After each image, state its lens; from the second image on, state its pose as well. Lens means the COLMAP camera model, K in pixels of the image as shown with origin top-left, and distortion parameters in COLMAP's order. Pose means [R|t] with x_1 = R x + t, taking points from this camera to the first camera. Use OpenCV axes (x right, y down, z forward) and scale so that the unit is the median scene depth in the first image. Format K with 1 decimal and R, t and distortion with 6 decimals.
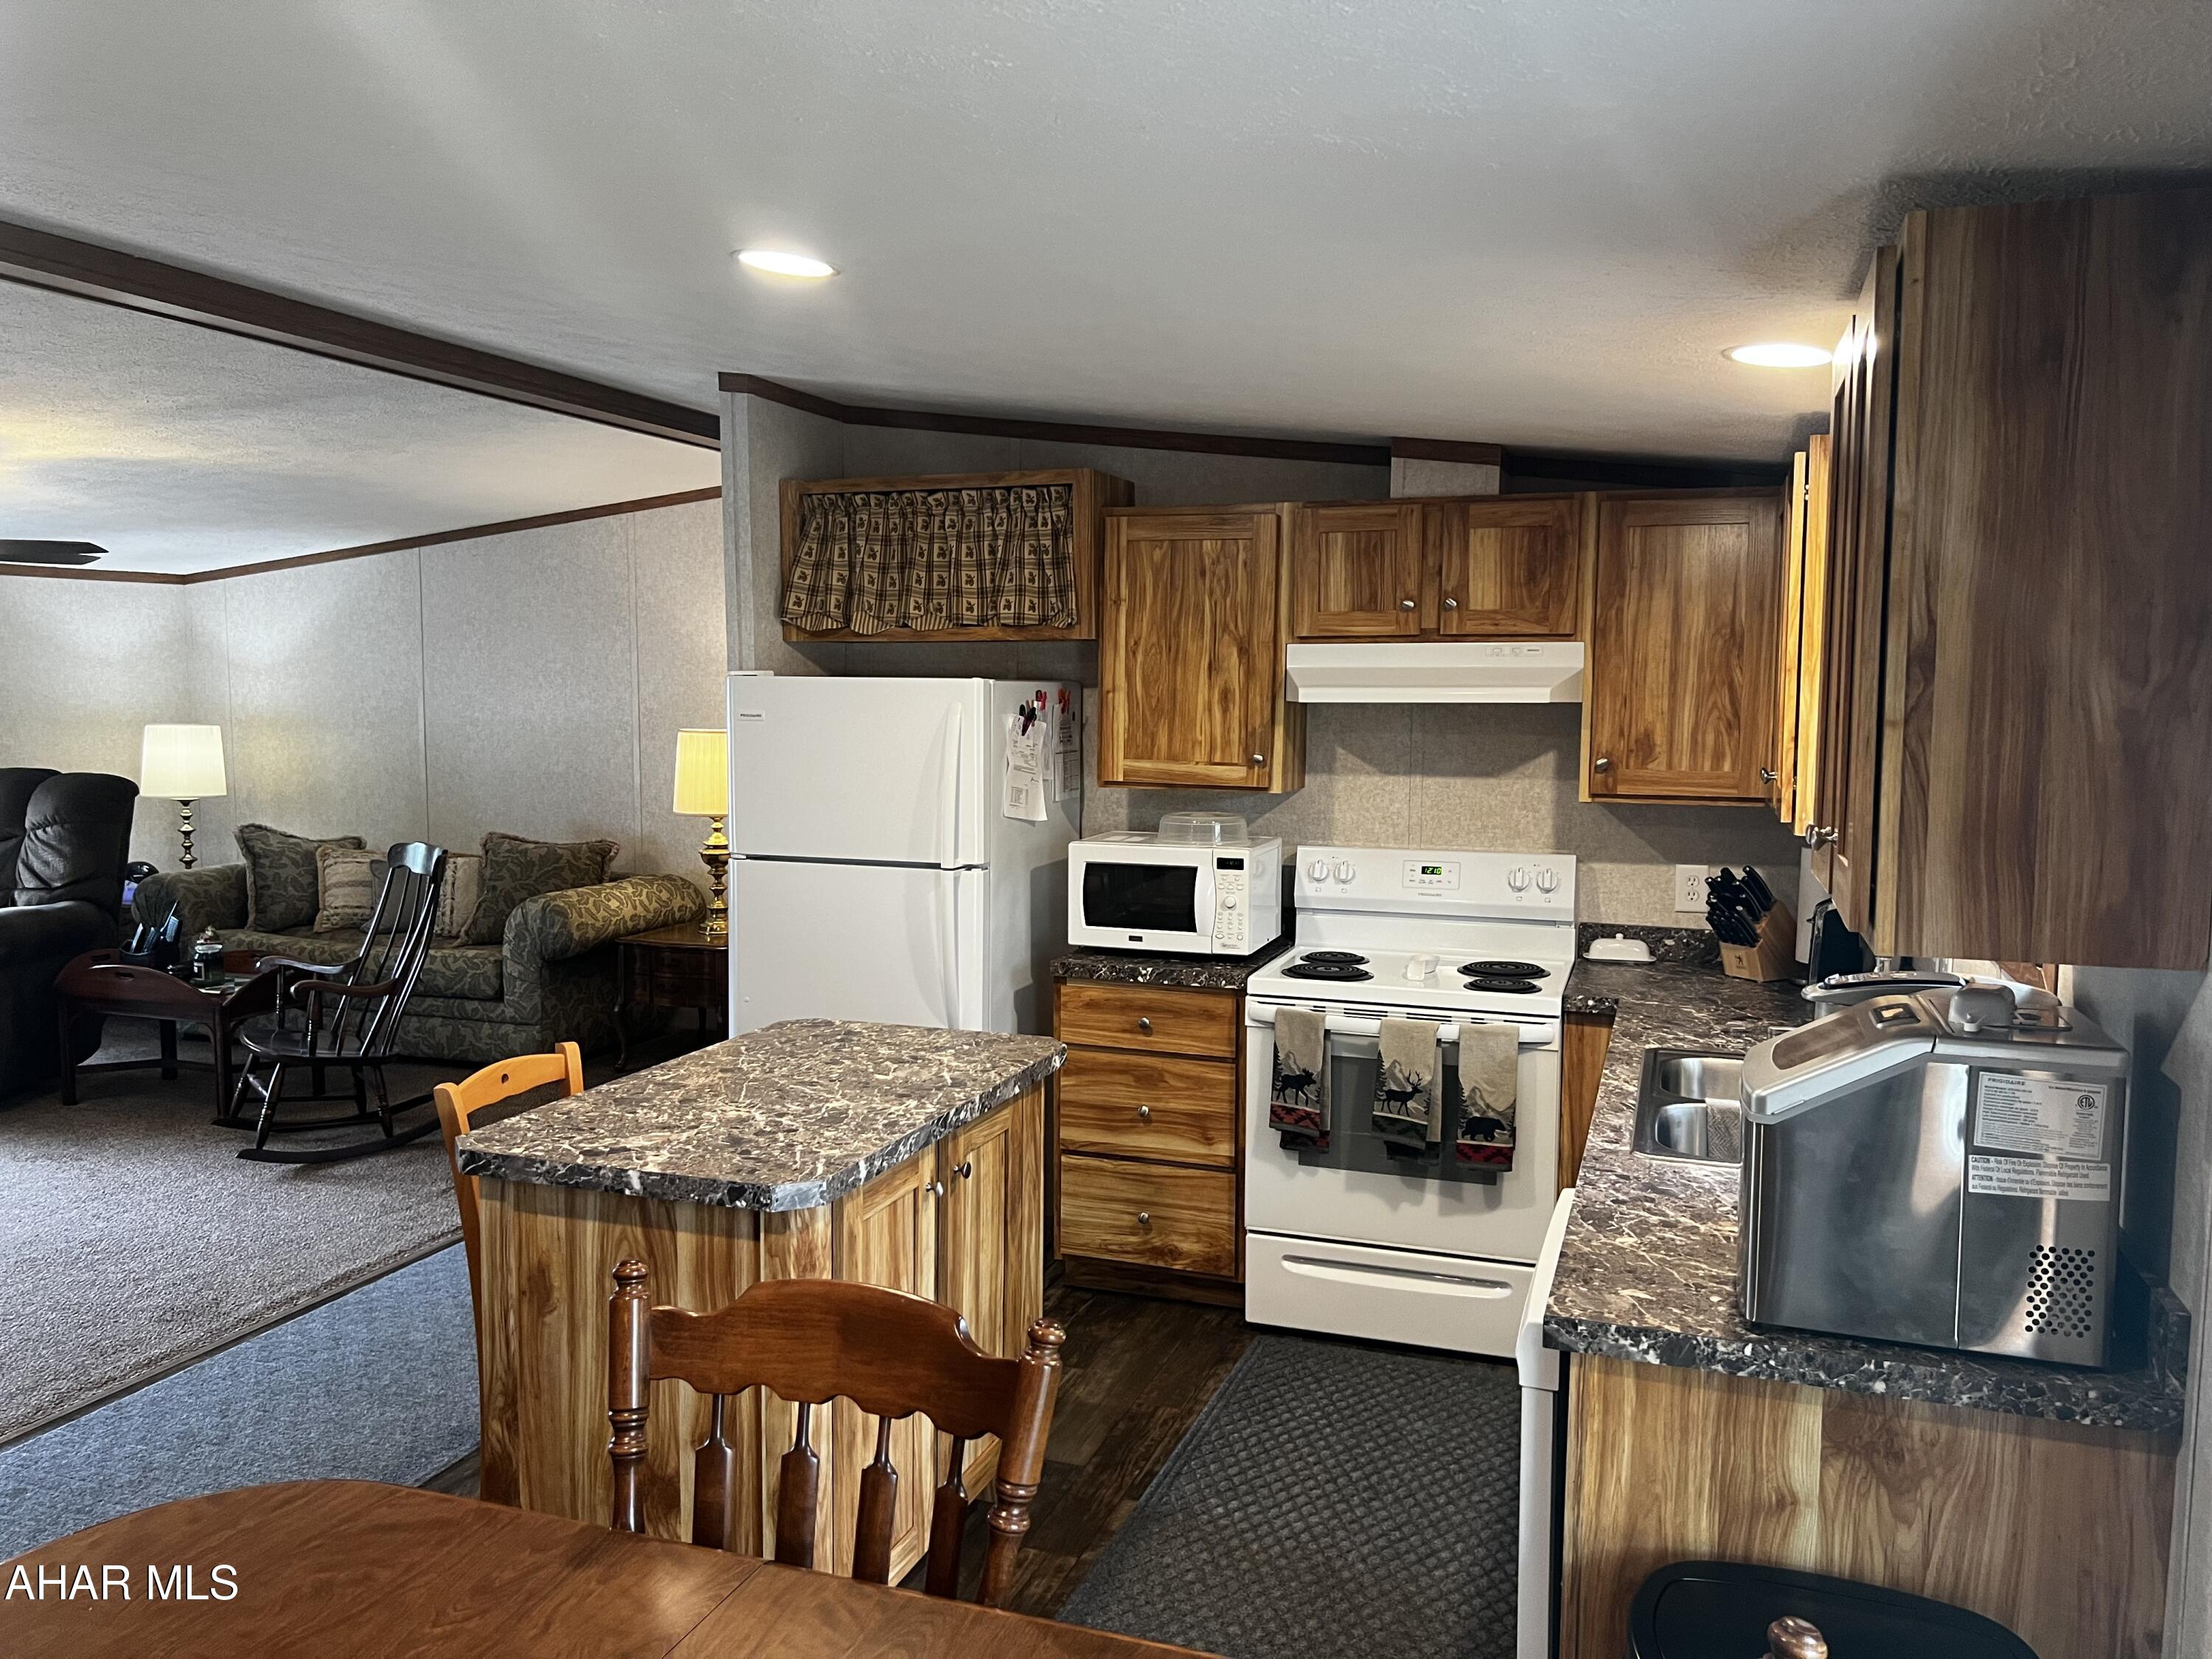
lens RADIAL K [[1669.4, 0, 1104.8], [0, 1669.4, 821.1], [0, 0, 1]] dist [0.024099, -0.026917]
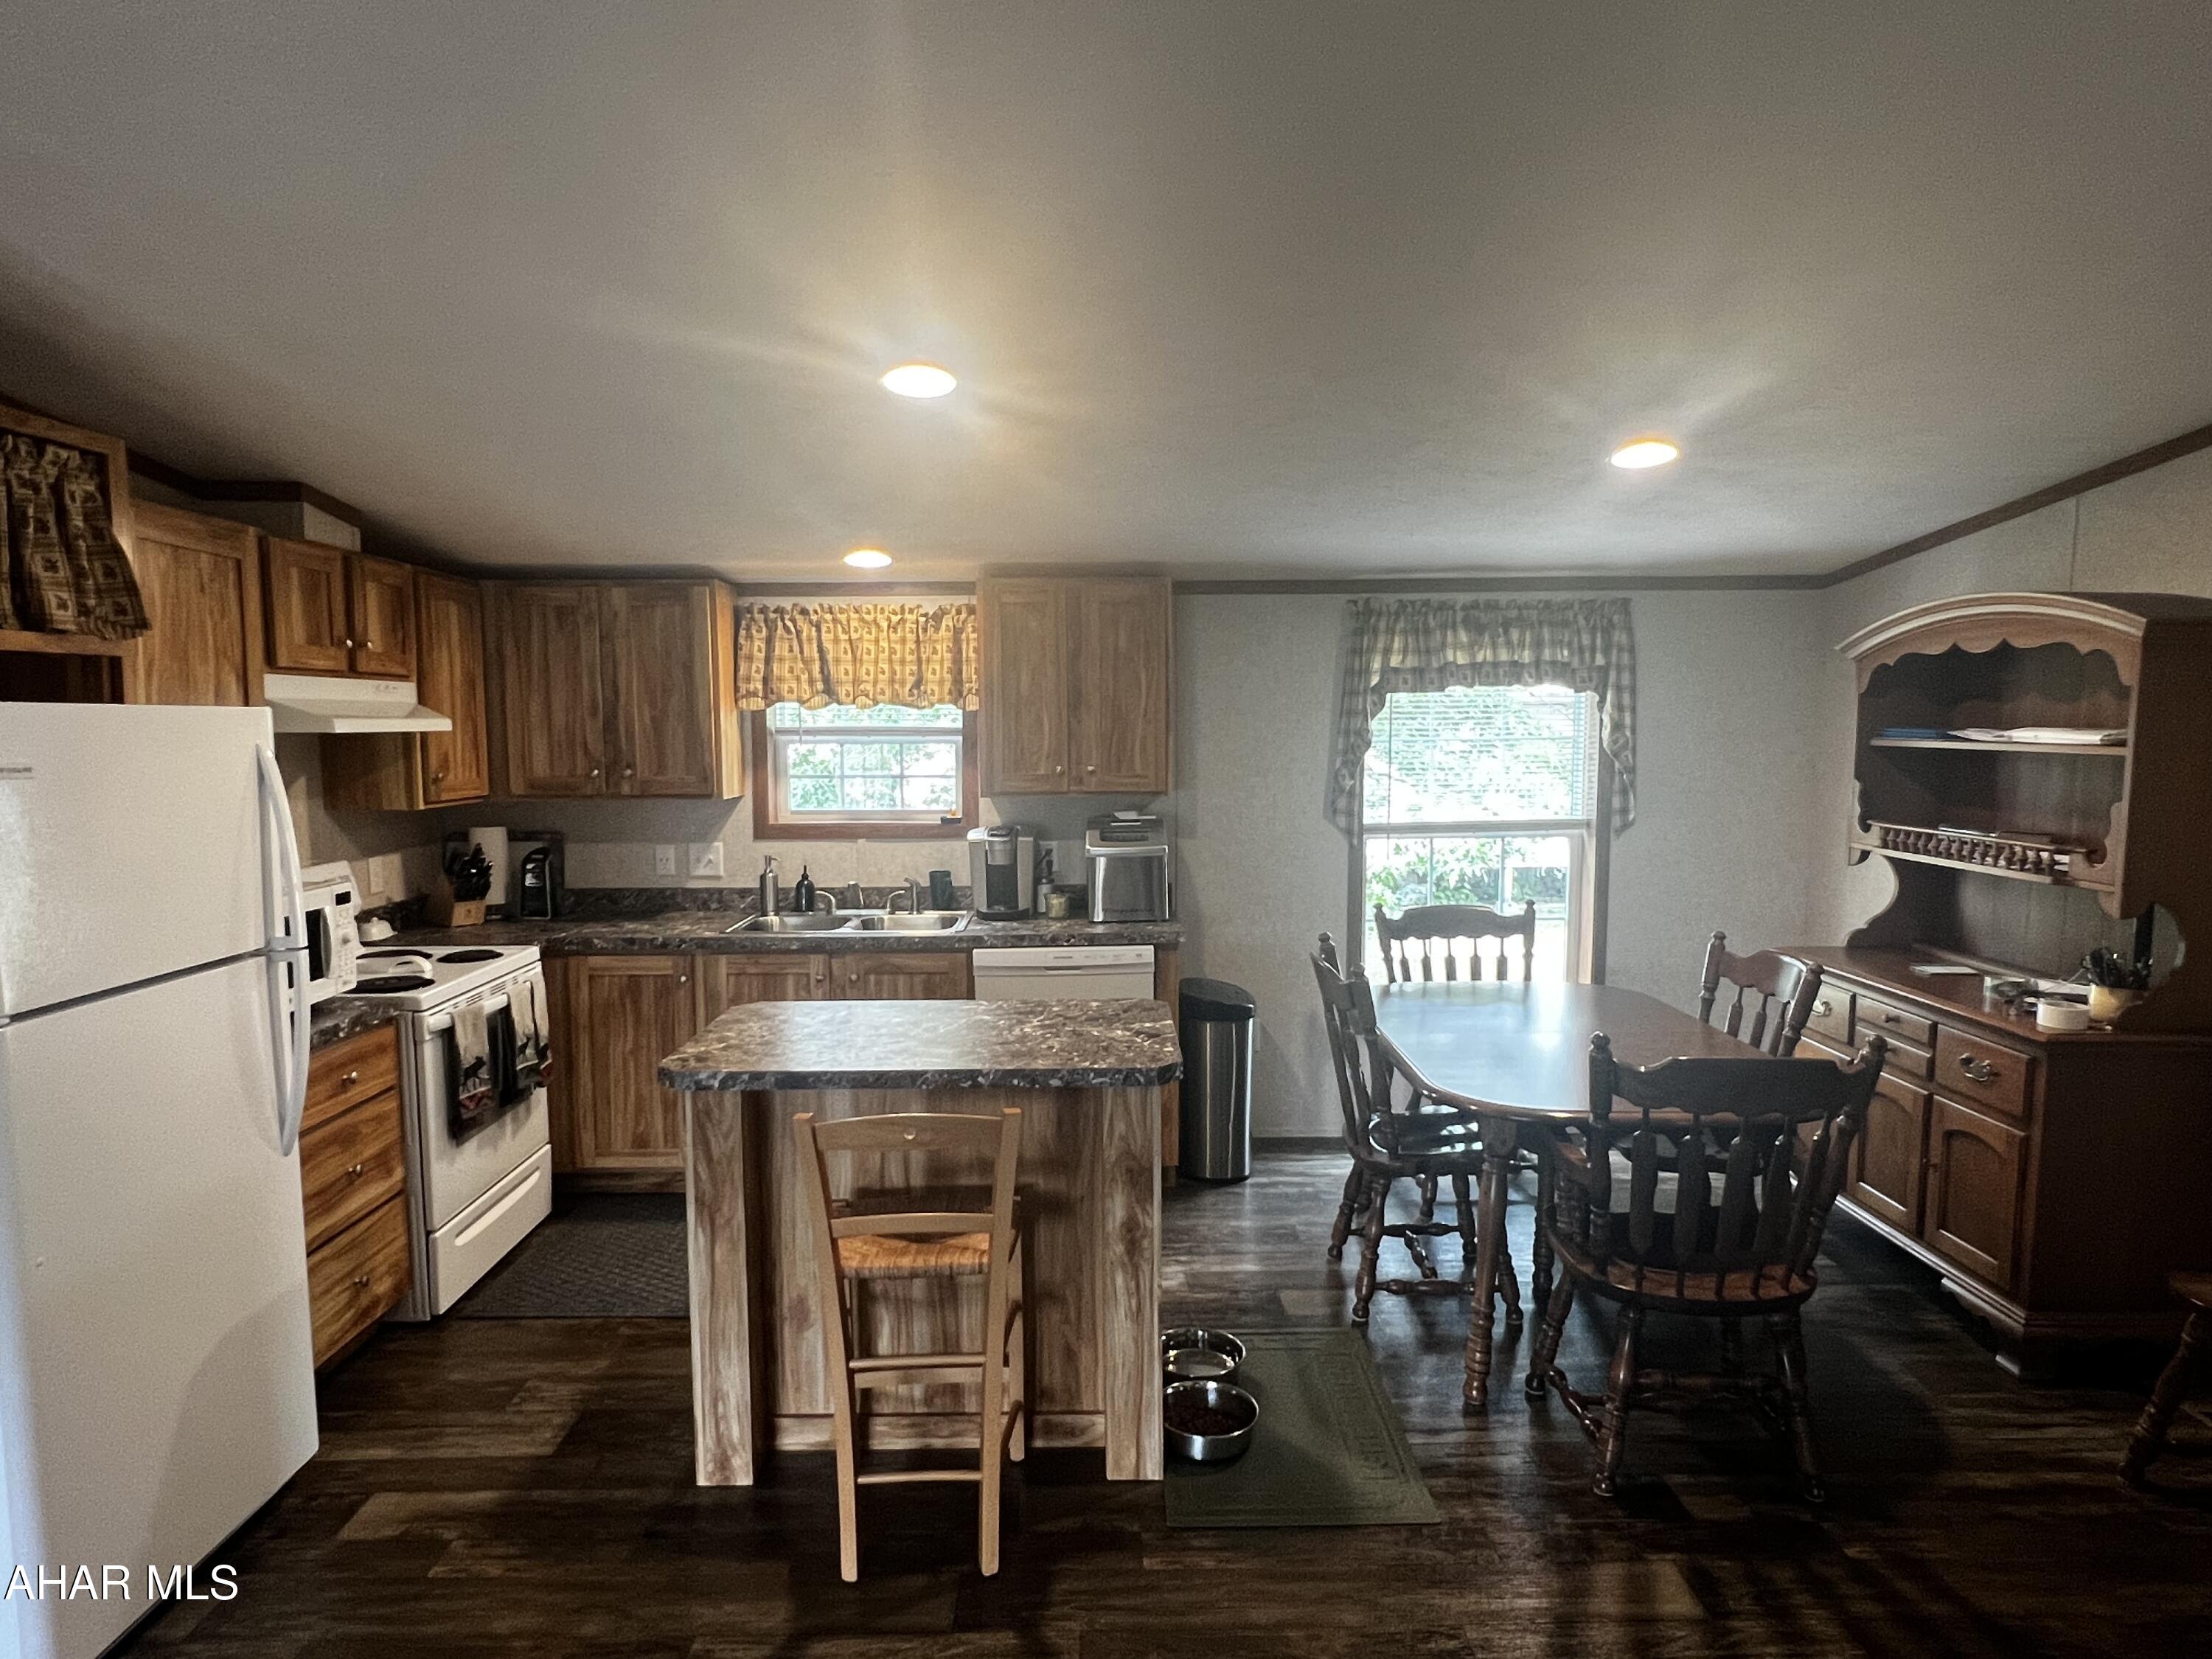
lens RADIAL K [[1287.1, 0, 1100.7], [0, 1287.1, 827.8], [0, 0, 1]] dist [-0.003976, -0.006666]
pose [[-0.341163, -0.080948, 0.936512, -0.775162], [0.073535, 0.990934, 0.112440, -0.067537], [-0.937124, 0.107226, -0.332117, 0.822912]]
